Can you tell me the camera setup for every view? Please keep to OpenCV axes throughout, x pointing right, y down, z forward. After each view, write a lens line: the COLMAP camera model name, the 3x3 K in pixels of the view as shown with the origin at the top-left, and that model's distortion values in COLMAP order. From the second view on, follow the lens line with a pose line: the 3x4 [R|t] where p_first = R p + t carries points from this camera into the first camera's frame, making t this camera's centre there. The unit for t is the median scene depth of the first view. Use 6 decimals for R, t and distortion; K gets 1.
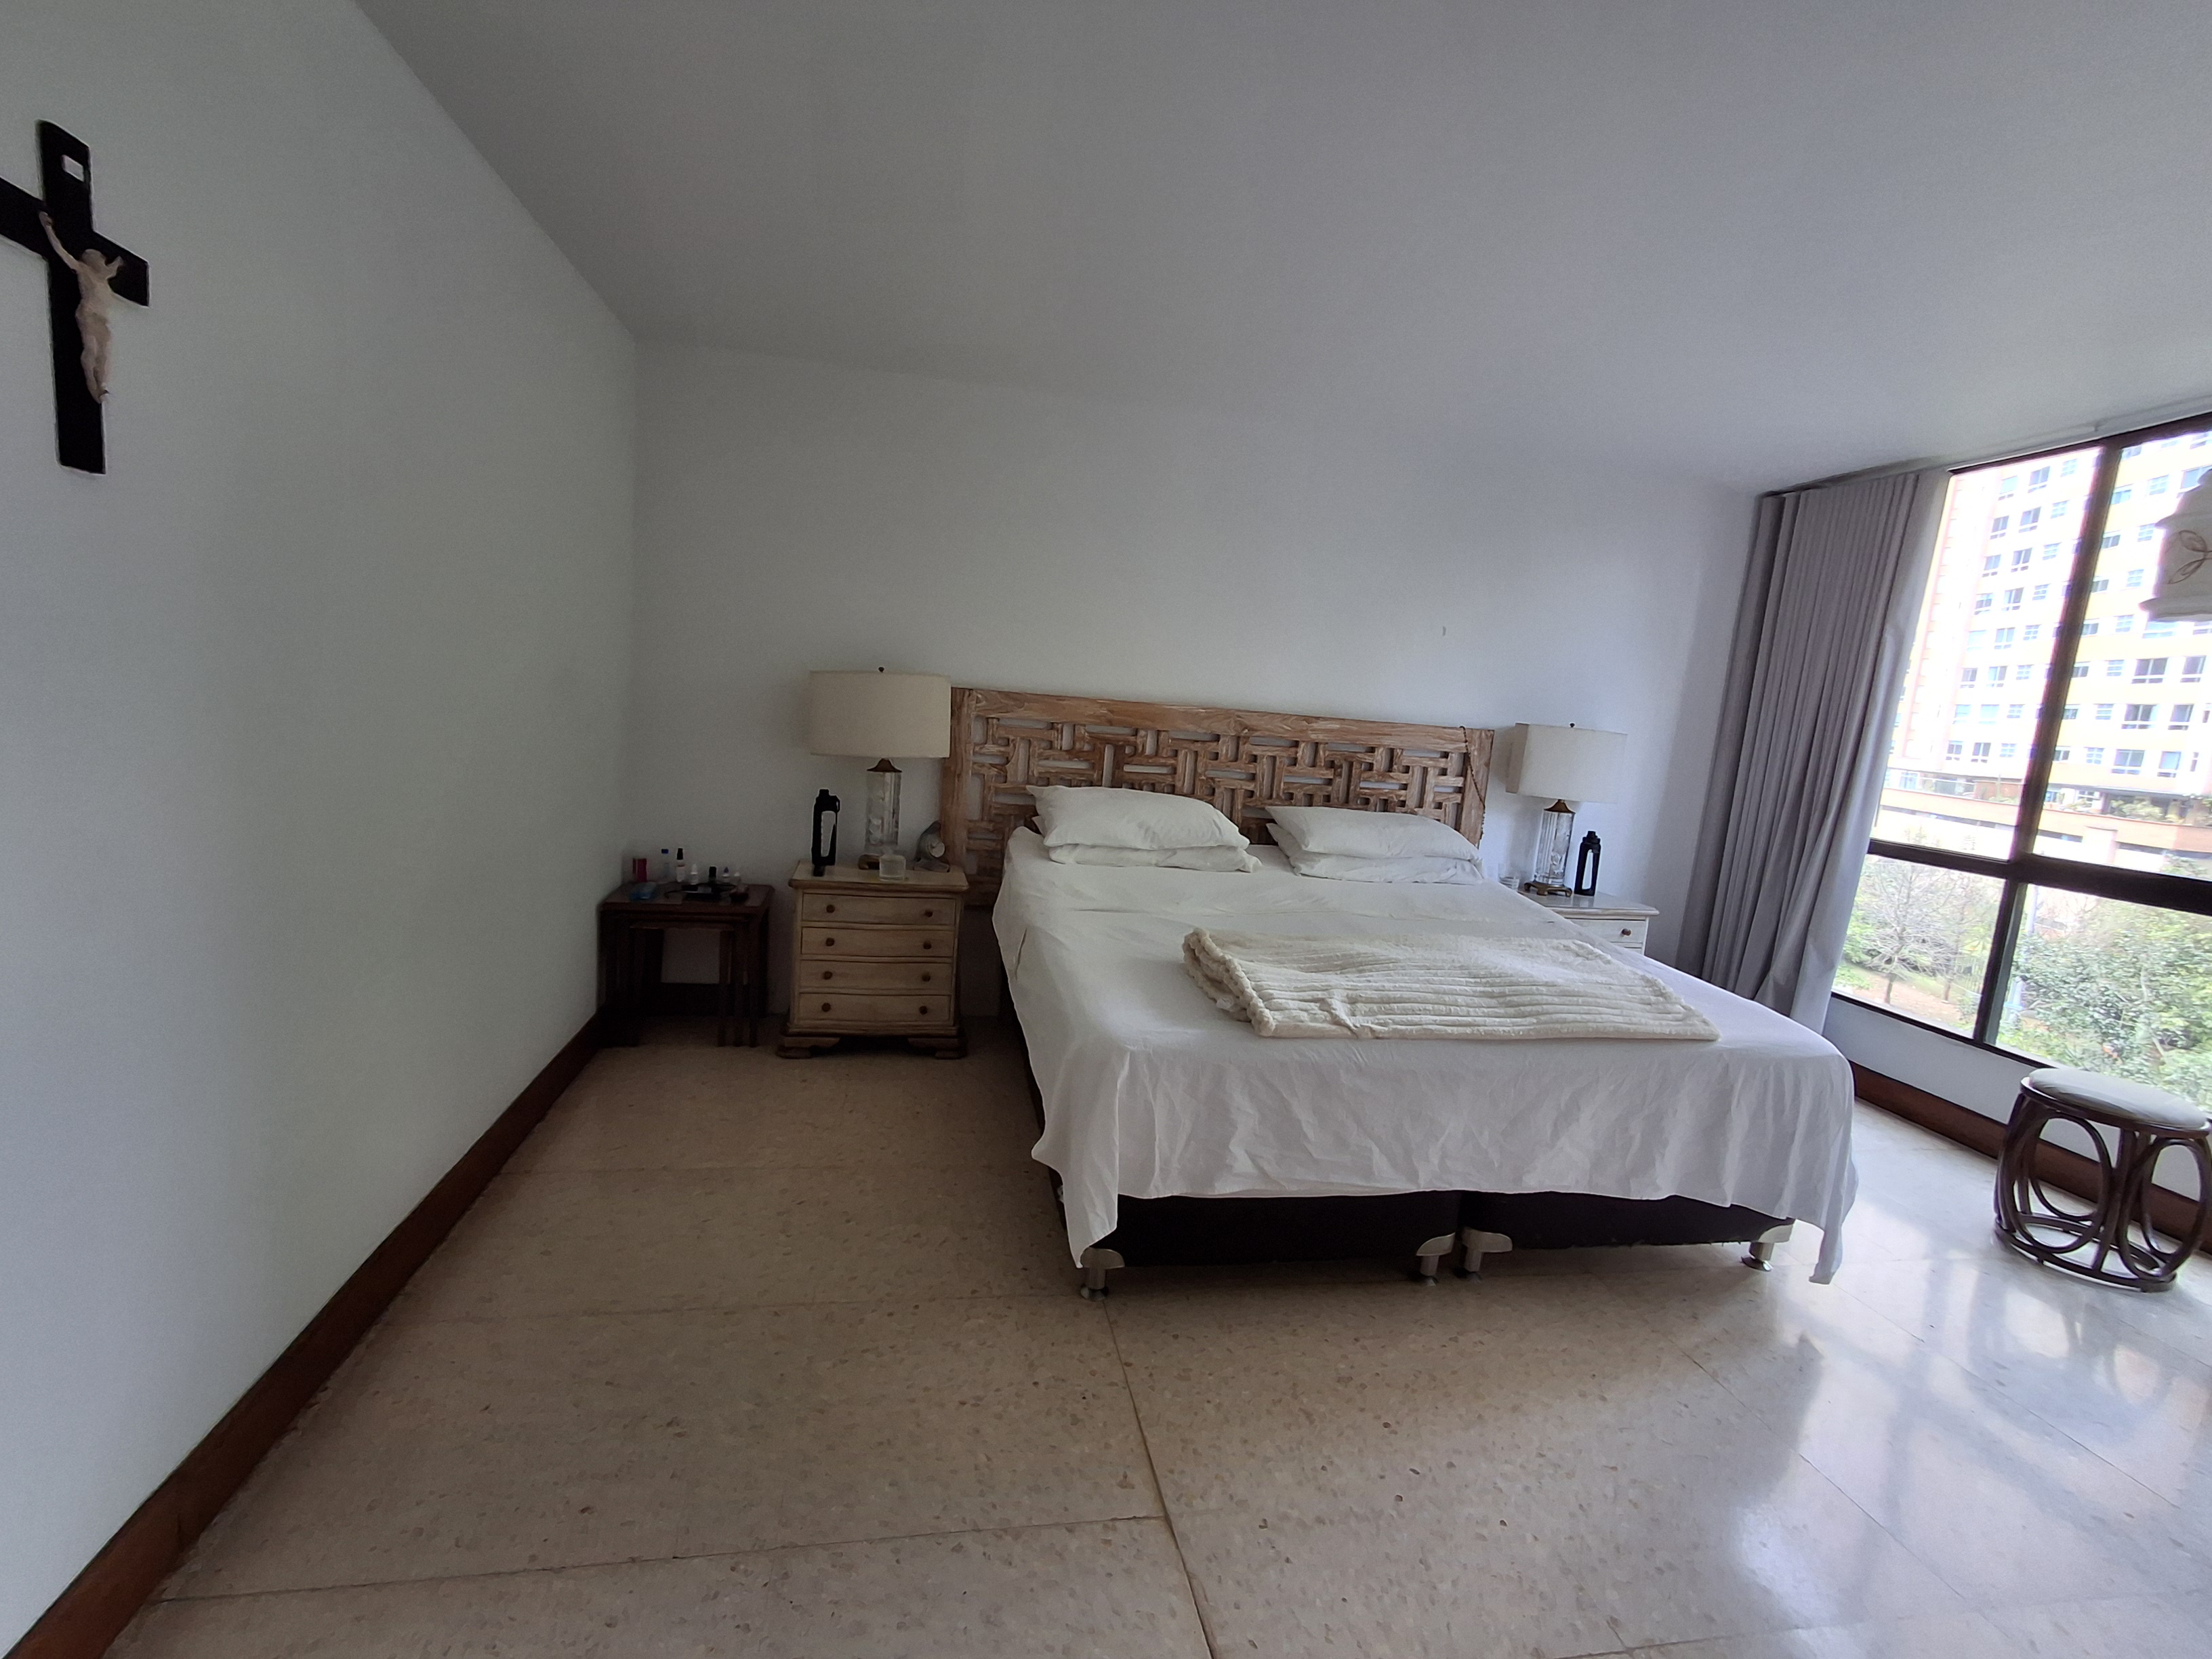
lens RADIAL K [[990.7, 0, 1106.0], [0, 990.7, 829.5], [0, 0, 1]] dist [-0.000253, 0.009386]
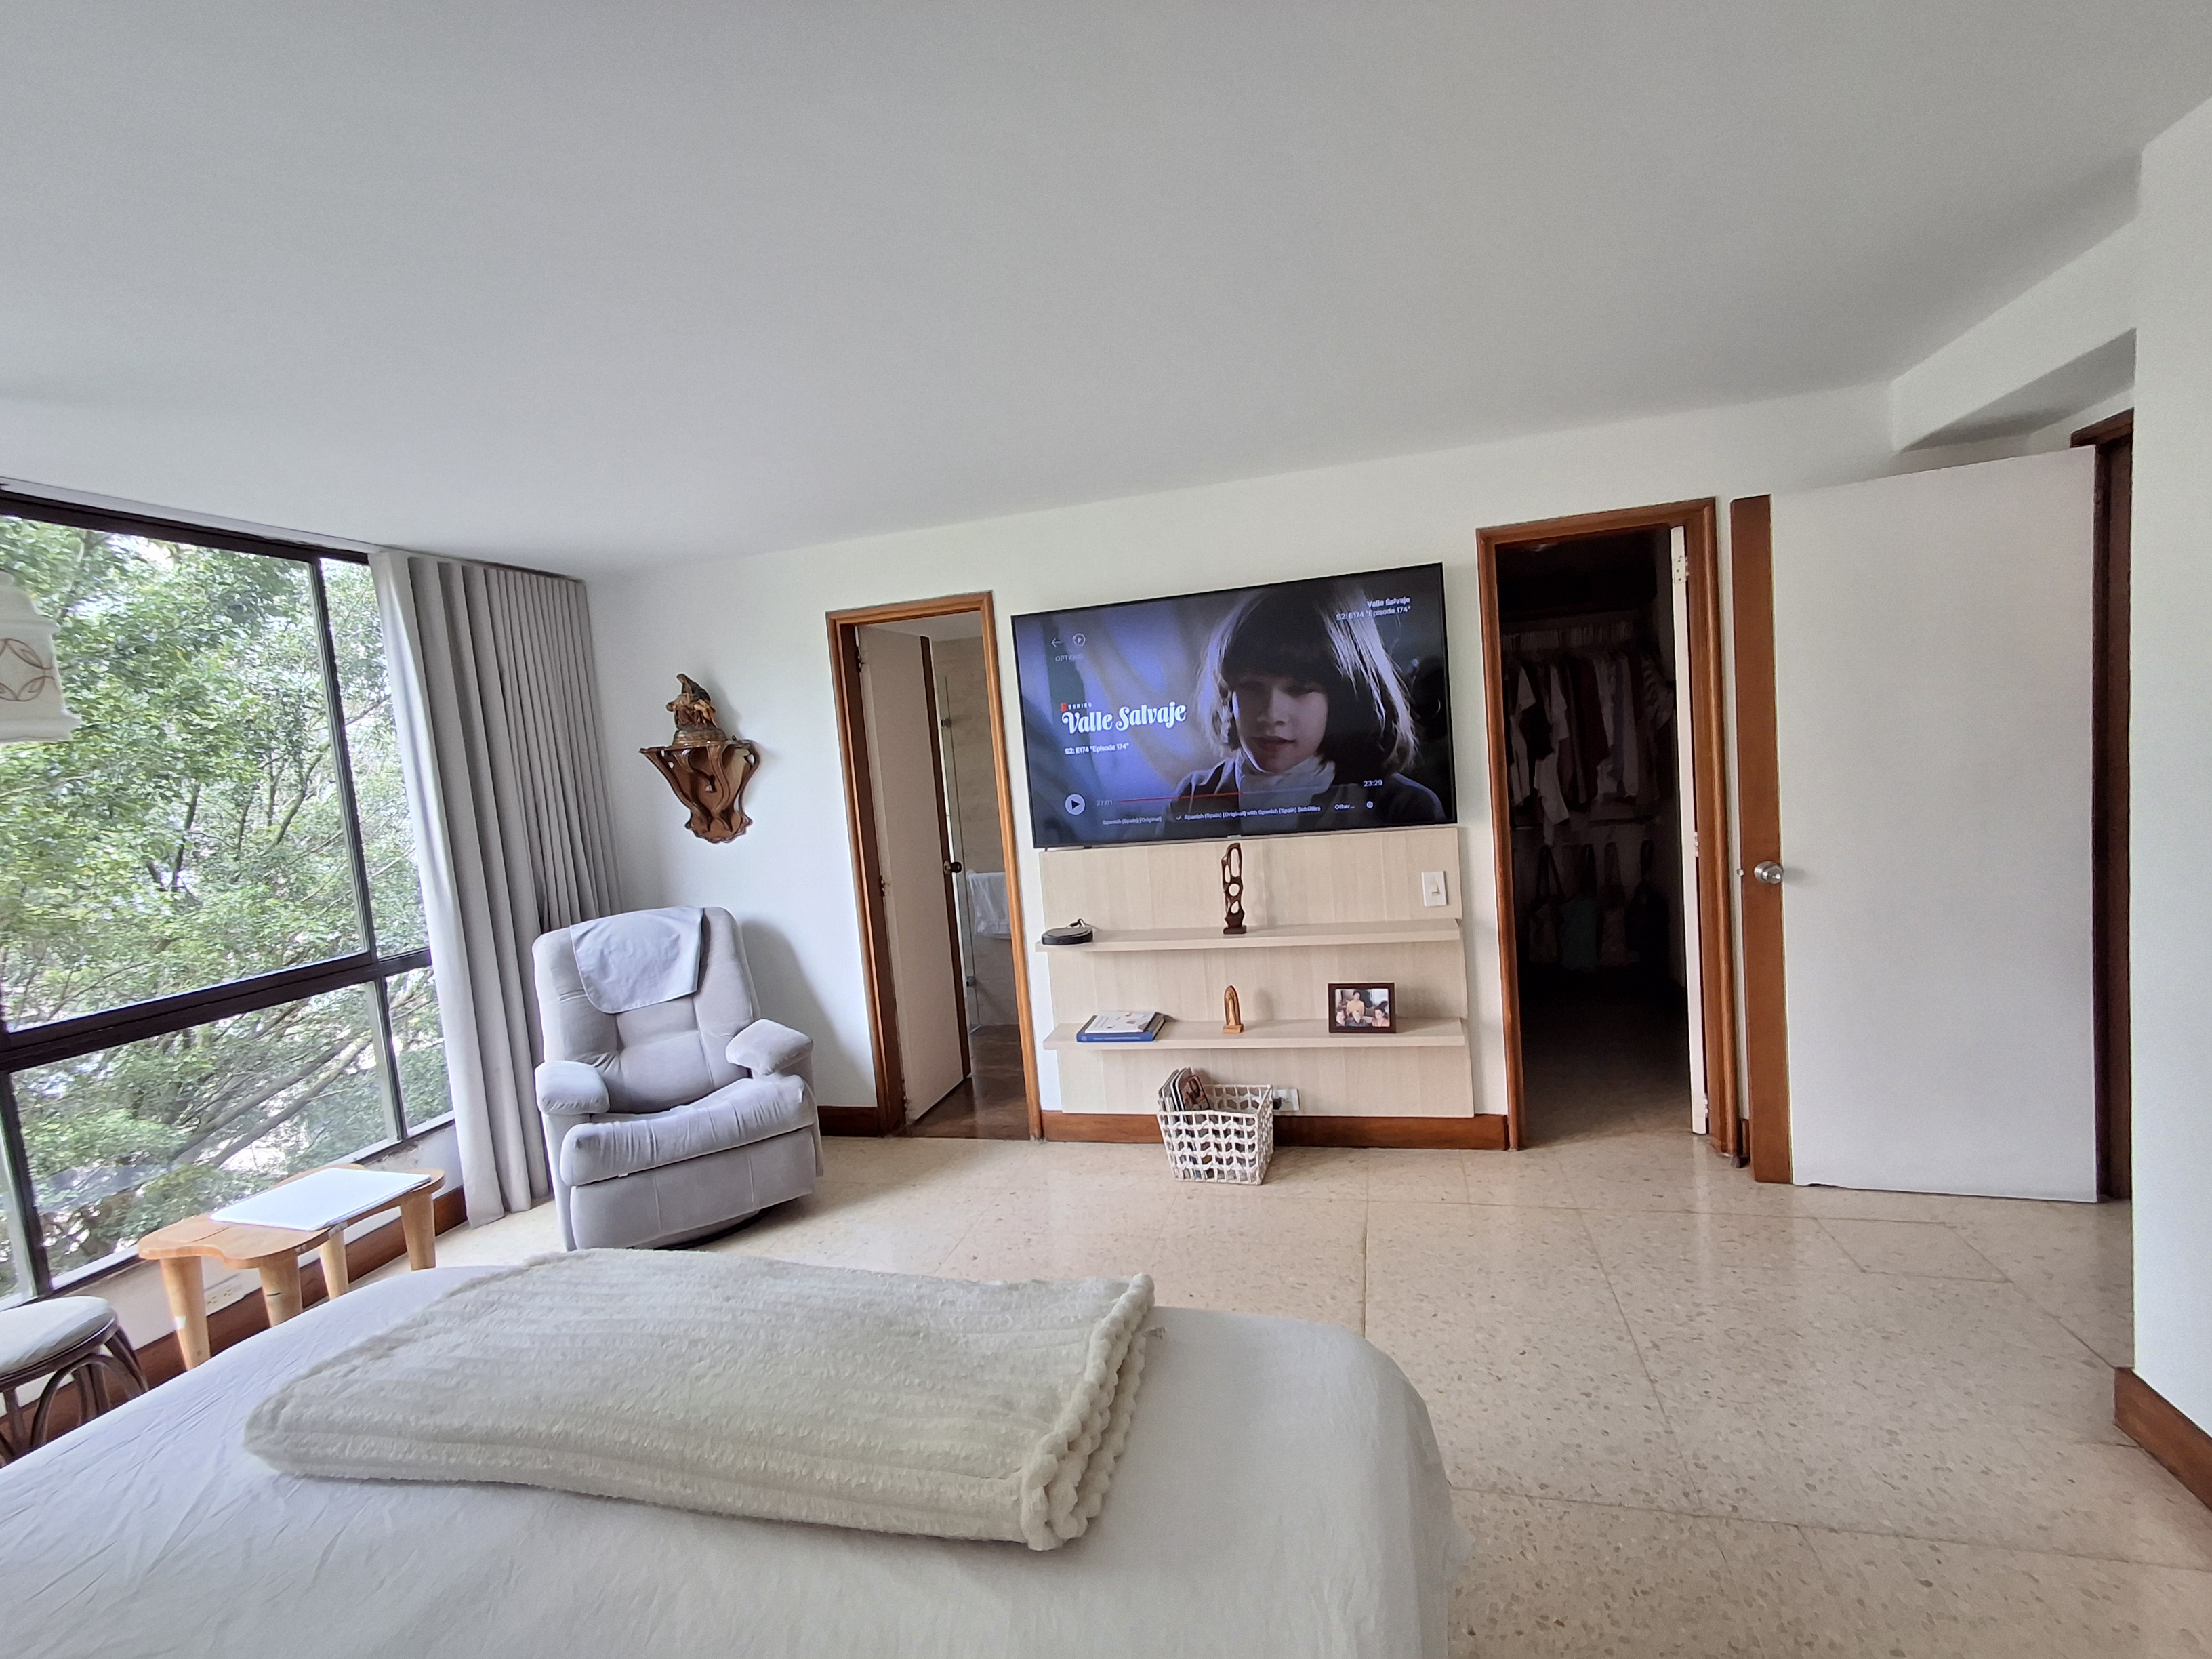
lens RADIAL K [[990.7, 0, 1106.0], [0, 990.7, 829.5], [0, 0, 1]] dist [-0.000253, 0.009386]
pose [[-0.896083, -0.044439, 0.441657, -0.159557], [0.069956, 0.968404, 0.239375, -0.396808], [-0.438340, 0.245396, -0.864661, 1.984692]]
